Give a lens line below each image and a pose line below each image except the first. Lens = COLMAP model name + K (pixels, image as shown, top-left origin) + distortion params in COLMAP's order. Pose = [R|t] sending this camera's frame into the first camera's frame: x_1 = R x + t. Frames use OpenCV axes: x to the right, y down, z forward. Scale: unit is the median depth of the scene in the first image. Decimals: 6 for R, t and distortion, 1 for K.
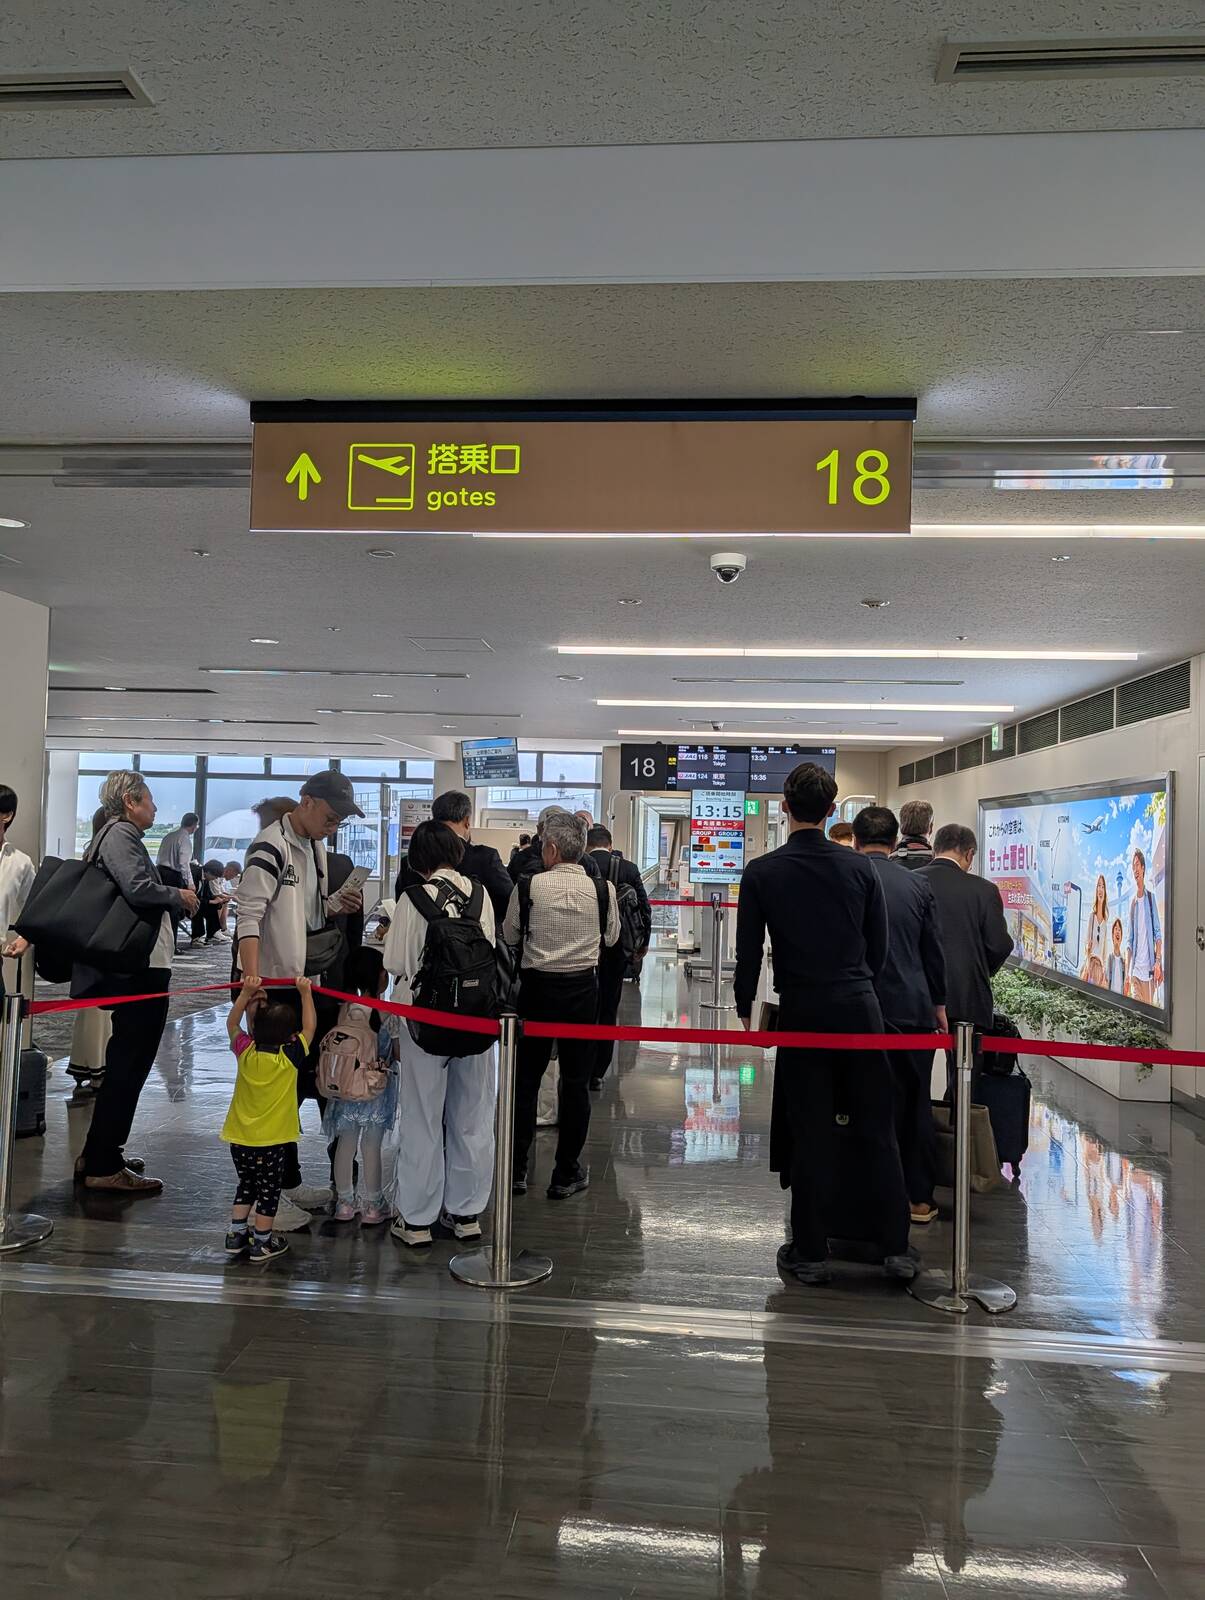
lens RADIAL K [[1156.1, 0, 574.7], [0, 1156.1, 807.3], [0, 0, 1]] dist [0.027951, -0.013943]
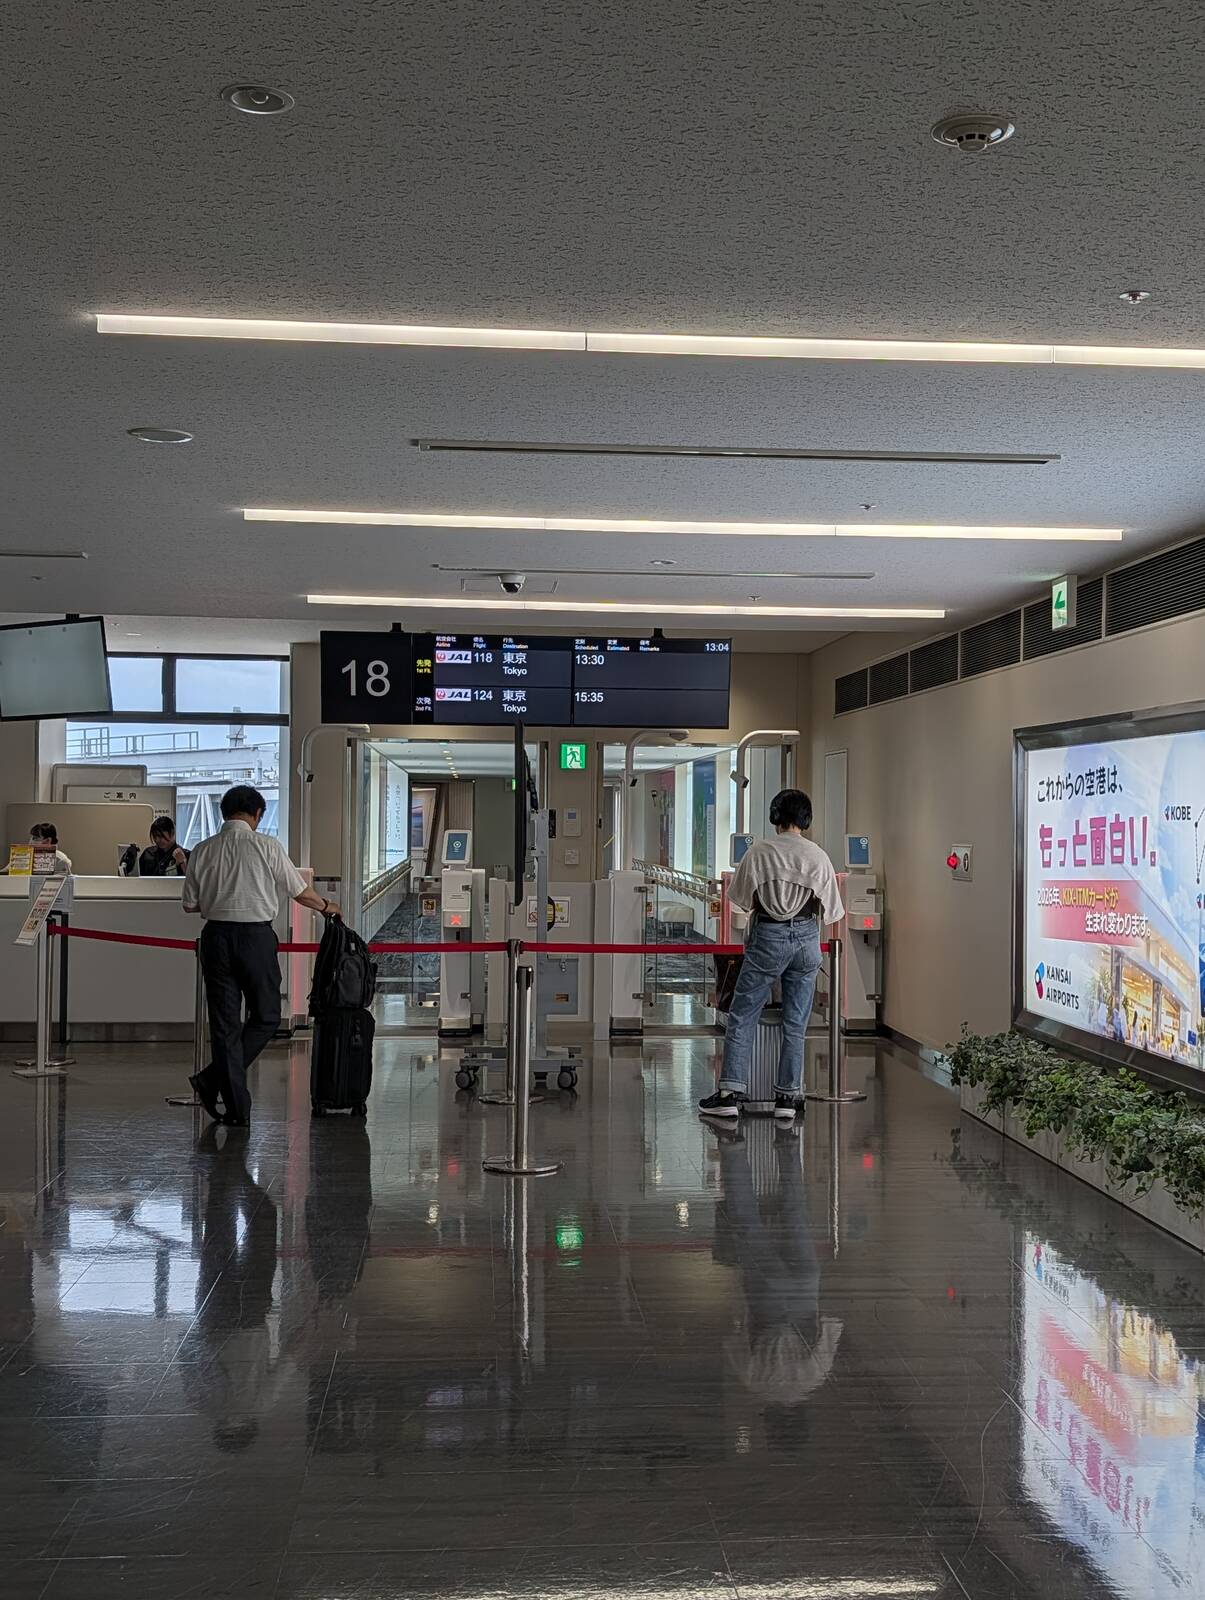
lens RADIAL K [[1863.8, 0, 654.6], [0, 1863.8, 792.1], [0, 0, 1]] dist [0.160740, 0.000000]
pose [[0.979497, -0.016402, 0.200792, 0.018494], [0.013435, 0.999780, 0.016131, 0.004491], [-0.201012, -0.013102, 0.979501, 0.177927]]
